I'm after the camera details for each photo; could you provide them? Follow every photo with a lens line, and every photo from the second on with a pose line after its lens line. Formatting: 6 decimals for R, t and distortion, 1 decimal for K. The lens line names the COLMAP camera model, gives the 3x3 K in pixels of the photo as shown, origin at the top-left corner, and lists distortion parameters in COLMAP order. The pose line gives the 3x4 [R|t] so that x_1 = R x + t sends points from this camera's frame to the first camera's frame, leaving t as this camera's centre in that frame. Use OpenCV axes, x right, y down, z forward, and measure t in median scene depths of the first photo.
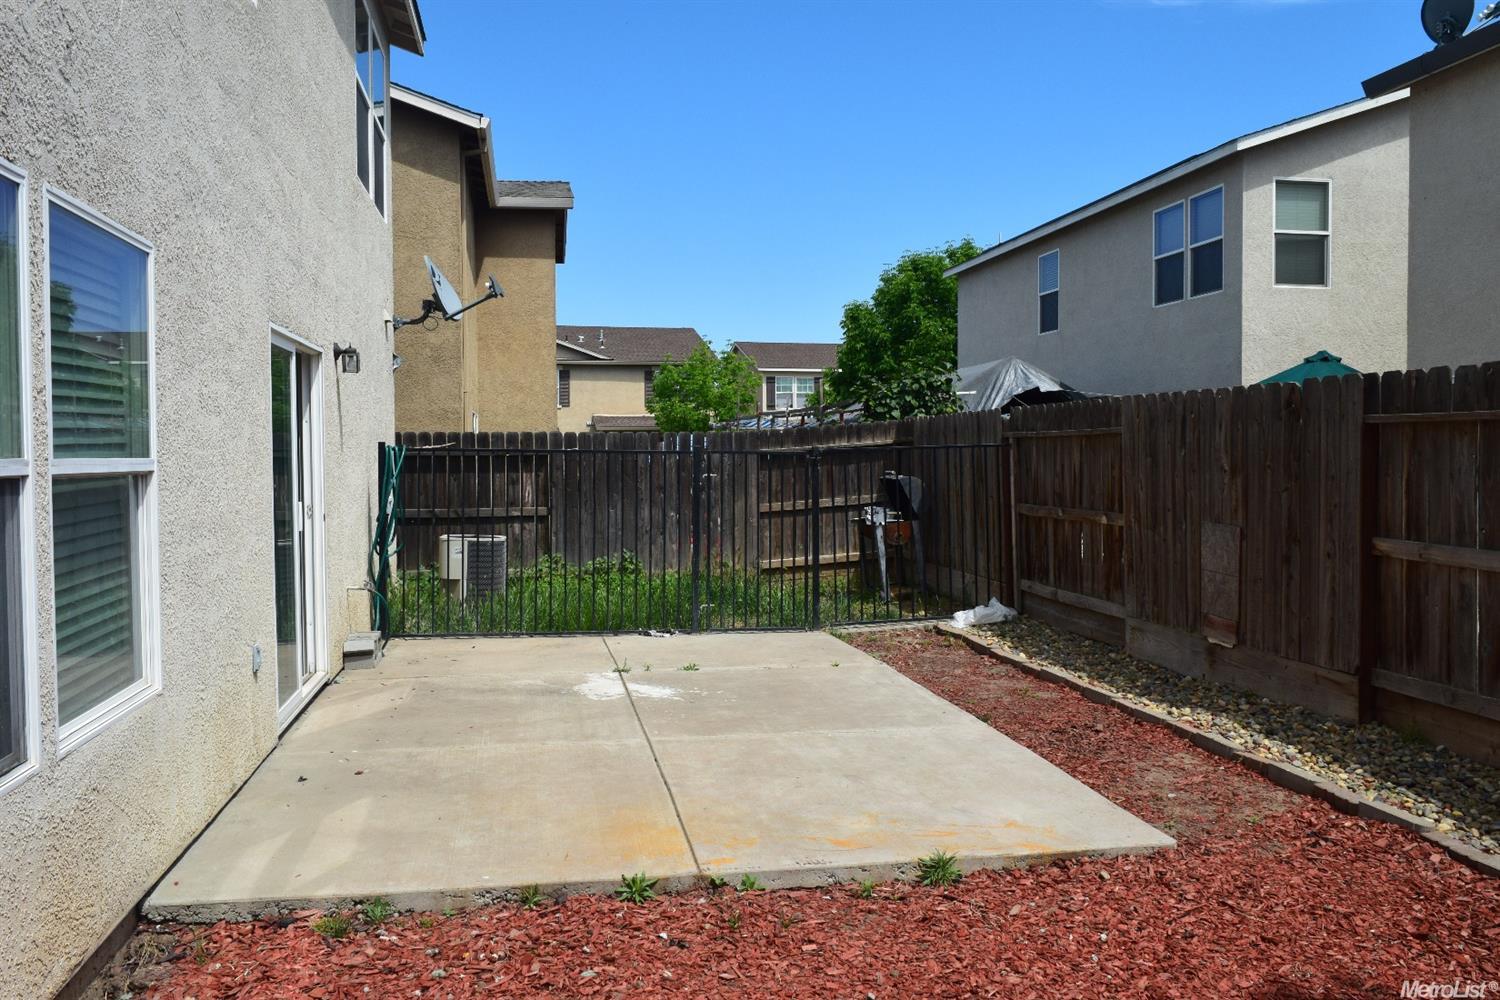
lens RADIAL K [[1161.5, 0, 750.0], [0, 1161.5, 497.4], [0, 0, 1]] dist [-0.021781, 0.012474]
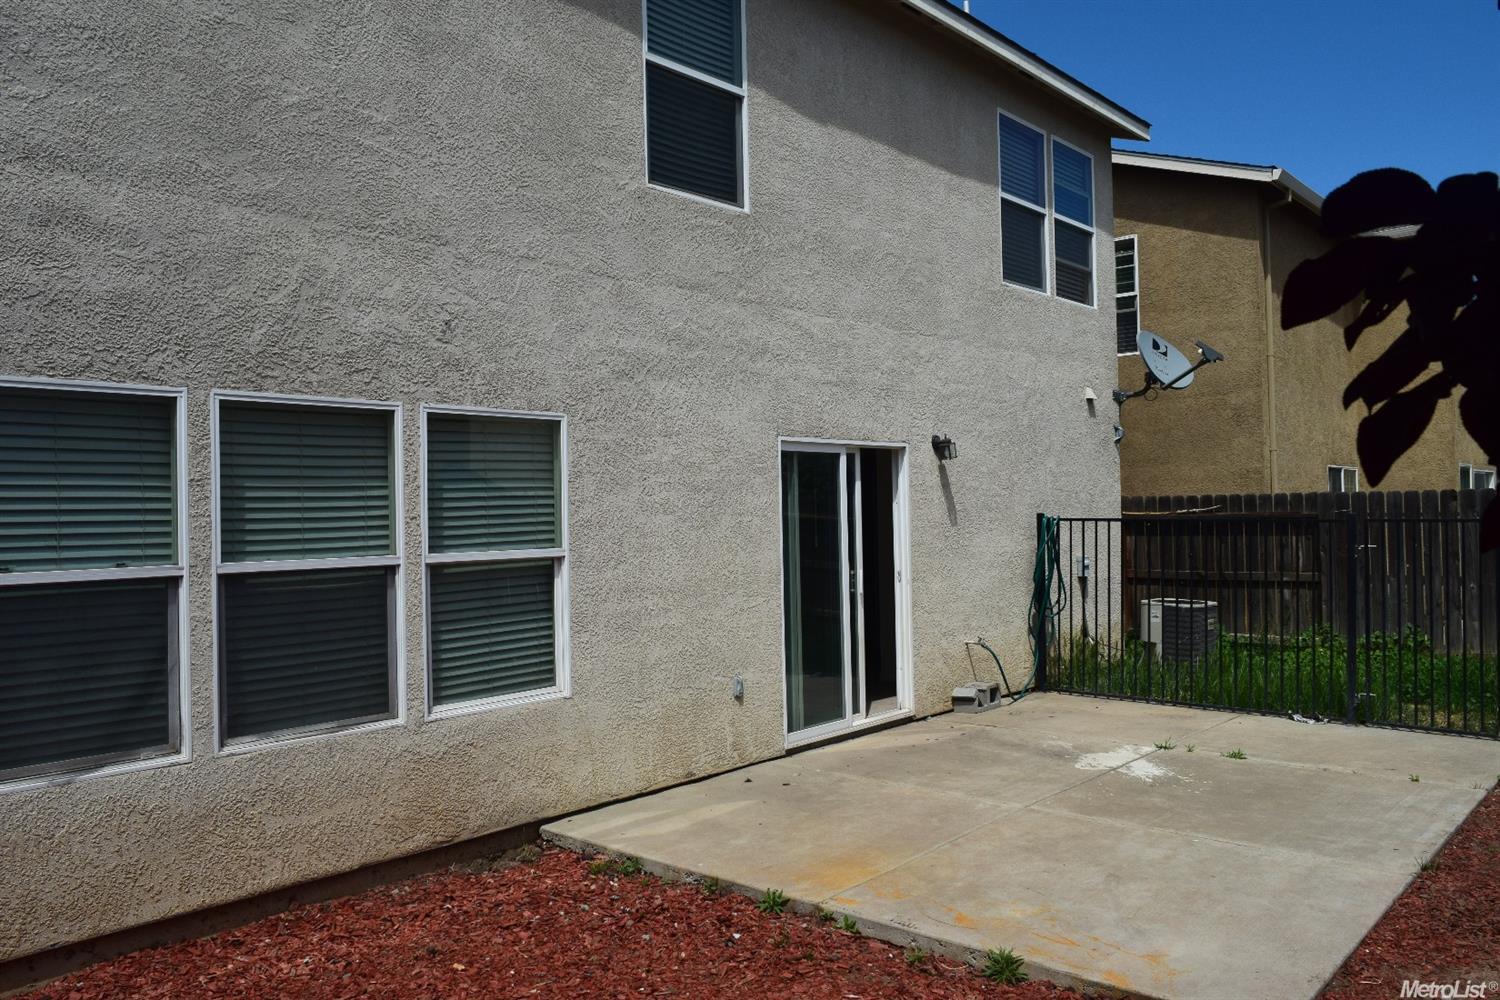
lens RADIAL K [[1161.5, 0, 749.6], [0, 1161.5, 500.0], [0, 0, 1]] dist [-0.021781, 0.012474]
pose [[0.621353, -0.015507, -0.783377, 0.733888], [-0.012632, 0.999476, -0.029803, -0.045487], [0.783429, 0.028414, 0.620831, 0.171488]]
